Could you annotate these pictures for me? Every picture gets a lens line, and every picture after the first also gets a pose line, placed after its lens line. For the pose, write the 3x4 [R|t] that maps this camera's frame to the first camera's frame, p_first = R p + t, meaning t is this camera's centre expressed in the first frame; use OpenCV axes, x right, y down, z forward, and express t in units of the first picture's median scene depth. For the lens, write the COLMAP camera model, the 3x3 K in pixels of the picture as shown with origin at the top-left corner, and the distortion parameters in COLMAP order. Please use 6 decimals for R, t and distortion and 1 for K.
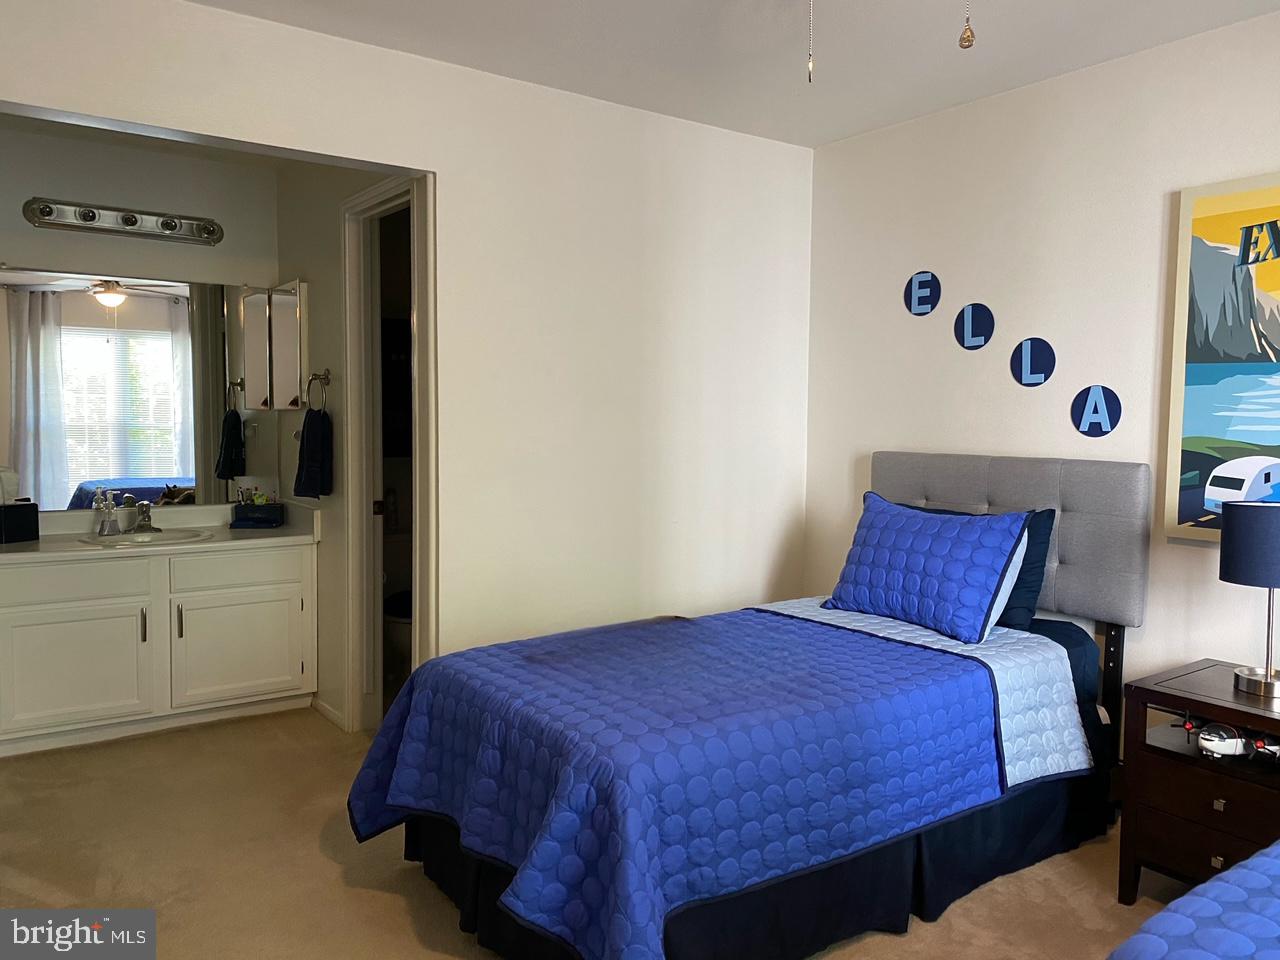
lens RADIAL K [[991.4, 0, 640.0], [0, 991.4, 482.4], [0, 0, 1]] dist [0.000716, 0.000179]
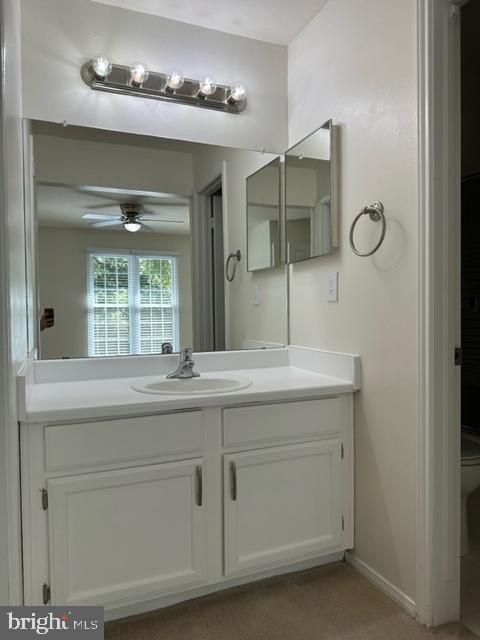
lens RADIAL K [[456.2, 0, 239.9], [0, 456.2, 318.9], [0, 0, 1]] dist [0.039930, 0.001219]
pose [[0.972854, -0.011121, -0.231152, -0.341167], [0.000998, 0.999037, -0.043866, 0.010716], [0.231417, 0.042444, 0.971928, 0.558240]]
